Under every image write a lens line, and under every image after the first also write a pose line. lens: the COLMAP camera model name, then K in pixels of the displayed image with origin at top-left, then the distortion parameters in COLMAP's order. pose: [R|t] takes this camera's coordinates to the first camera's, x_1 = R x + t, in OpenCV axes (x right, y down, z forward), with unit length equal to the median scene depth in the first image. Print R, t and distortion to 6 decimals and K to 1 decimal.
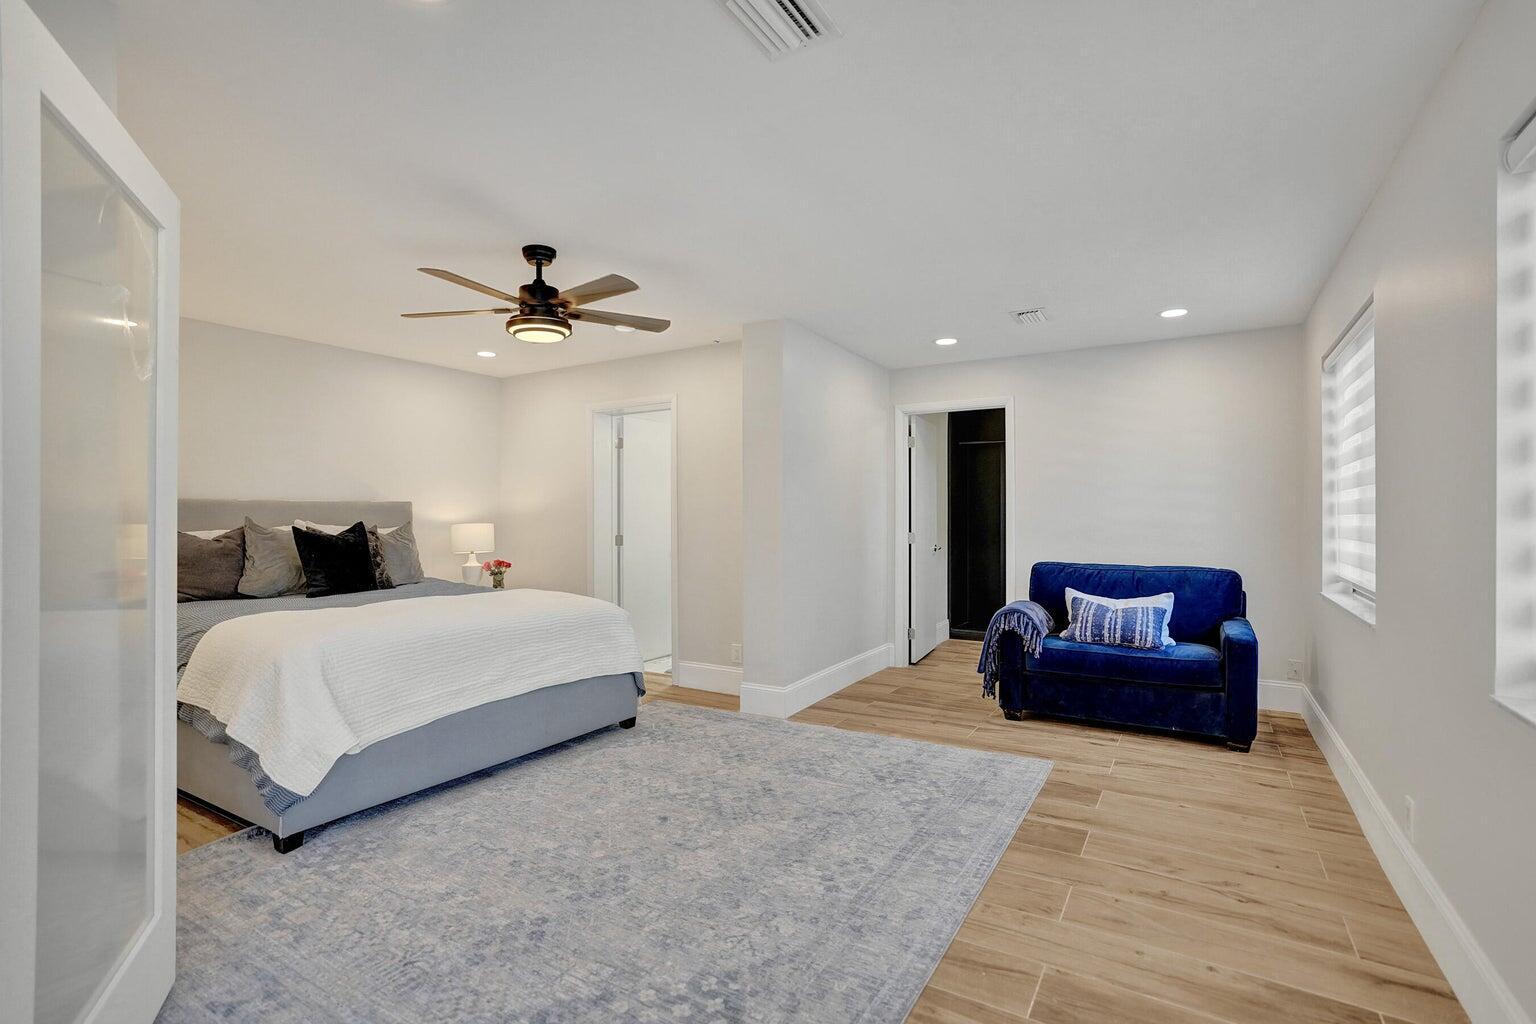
lens RADIAL K [[718.0, 0, 762.8], [0, 718.0, 511.1], [0, 0, 1]] dist [-0.039460, 0.009597]
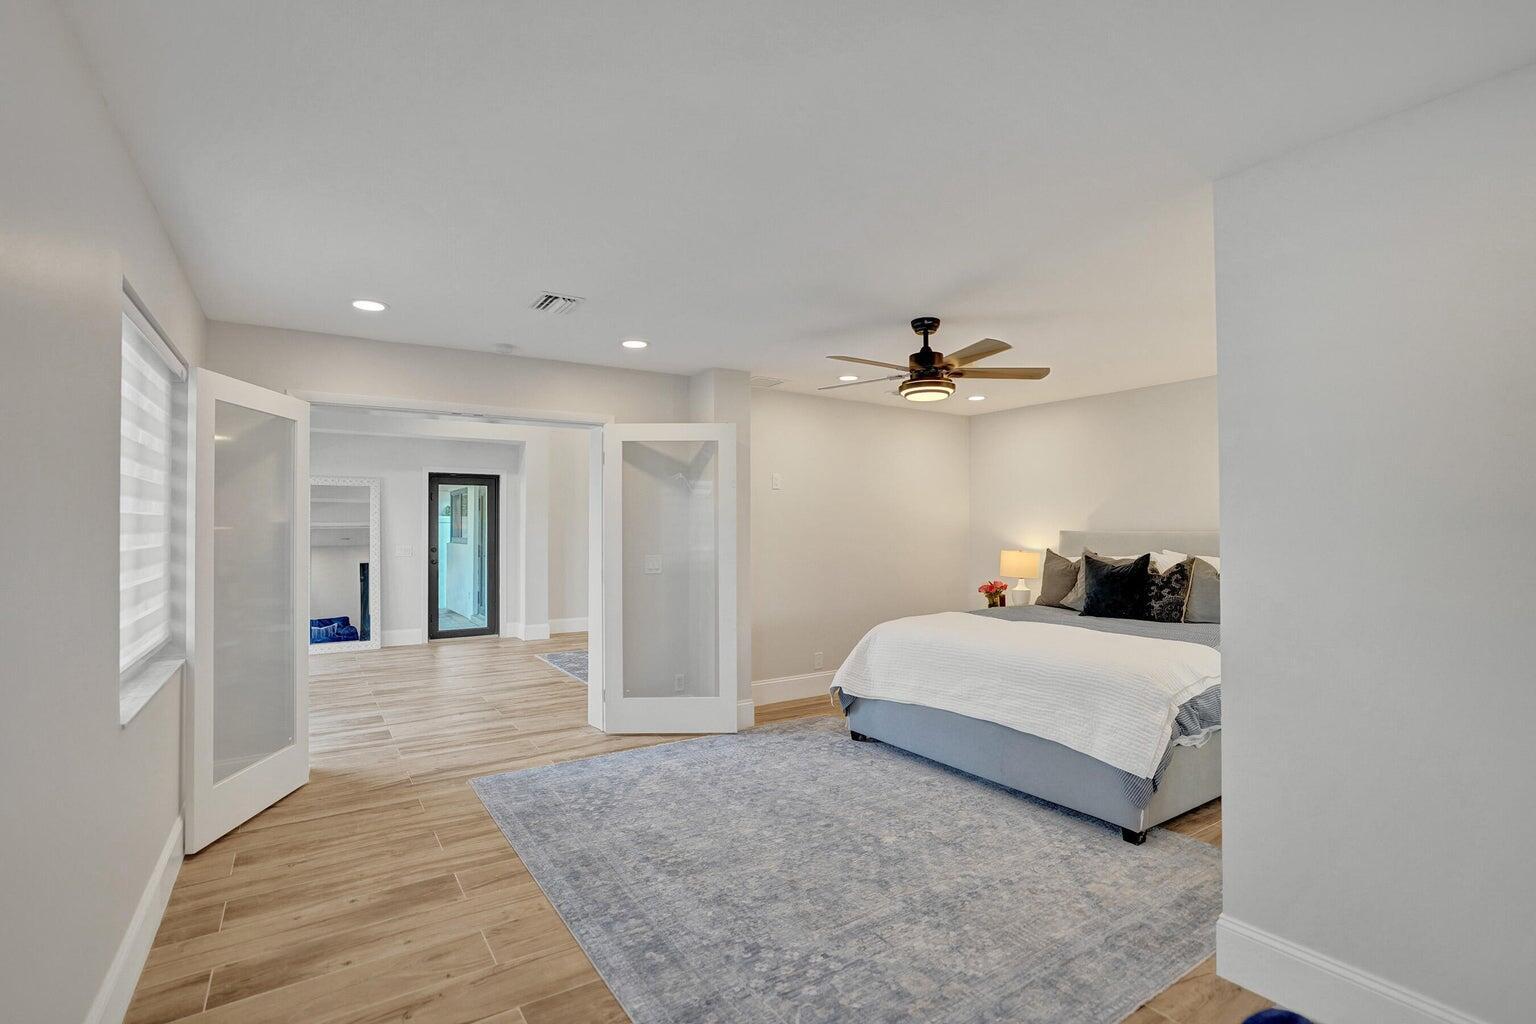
lens RADIAL K [[718.0, 0, 776.7], [0, 718.0, 516.7], [0, 0, 1]] dist [-0.039460, 0.009597]
pose [[-0.413842, -0.011400, -0.910277, 0.690592], [0.008957, 0.999822, -0.016593, -0.030608], [0.910305, -0.015020, -0.413667, 1.045755]]
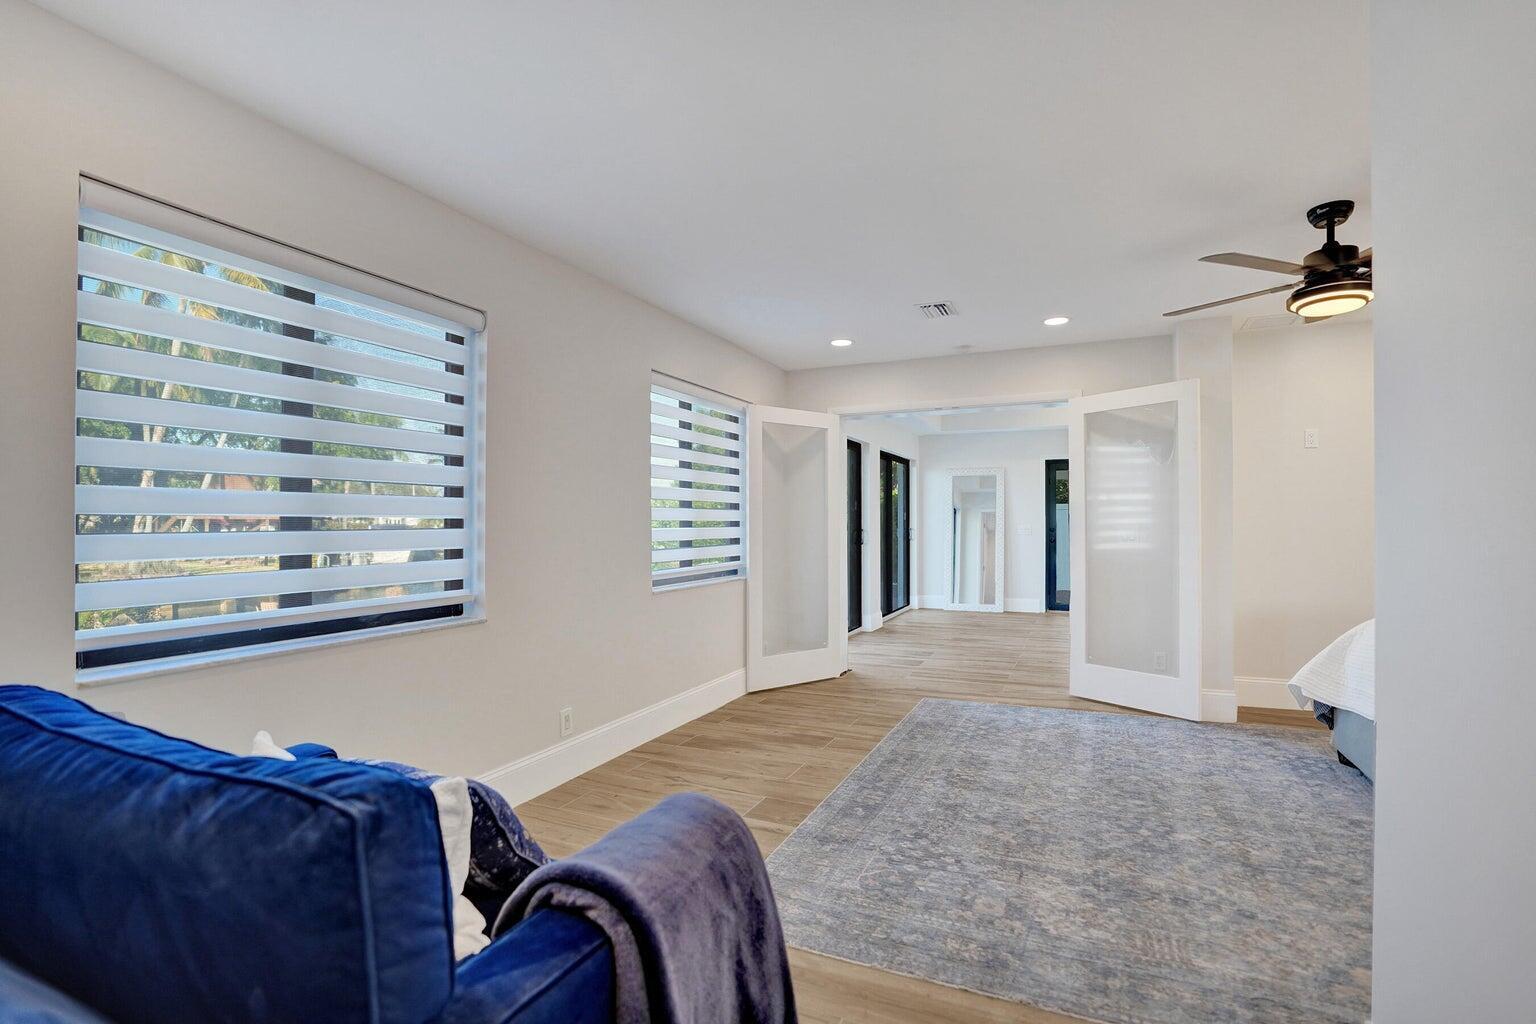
lens RADIAL K [[718.0, 0, 773.1], [0, 718.0, 512.8], [0, 0, 1]] dist [-0.039460, 0.009597]
pose [[-0.990284, 0.005641, -0.138944, 0.397524], [0.008425, 0.999775, -0.019453, 0.012456], [0.138803, -0.020435, -0.990109, 1.462555]]
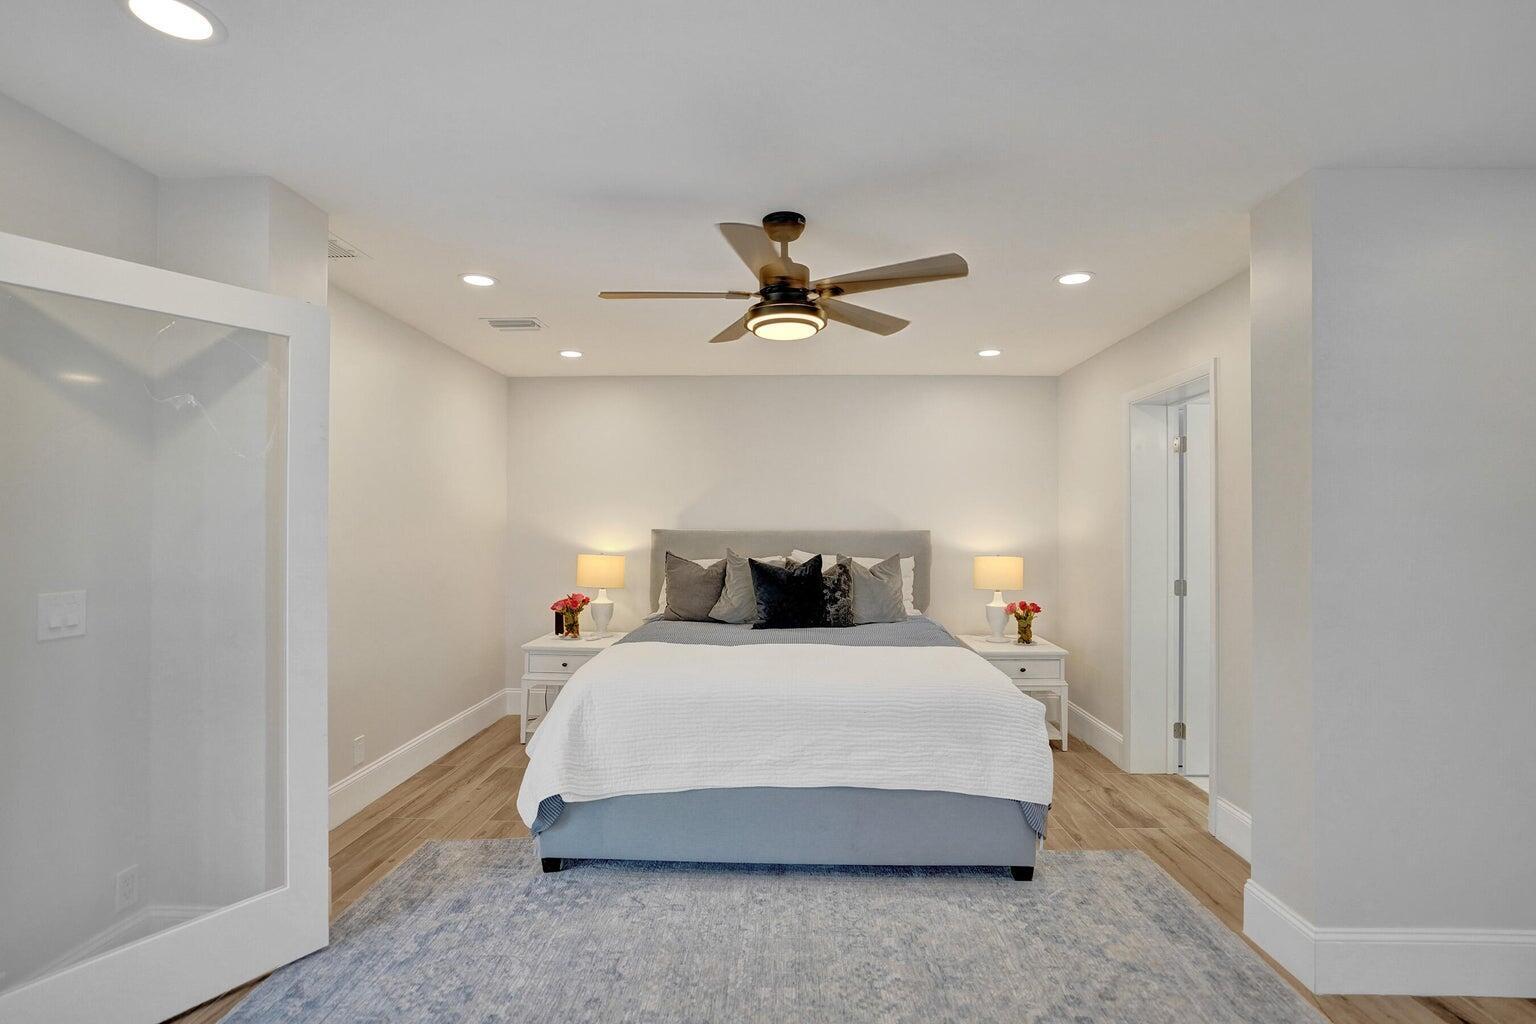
lens RADIAL K [[718.0, 0, 770.4], [0, 718.0, 533.4], [0, 0, 1]] dist [-0.039460, 0.009597]
pose [[0.497535, 0.011406, -0.867369, 0.286700], [0.001604, 0.999900, 0.014069, -0.032272], [0.867442, -0.008391, 0.497467, 0.504707]]
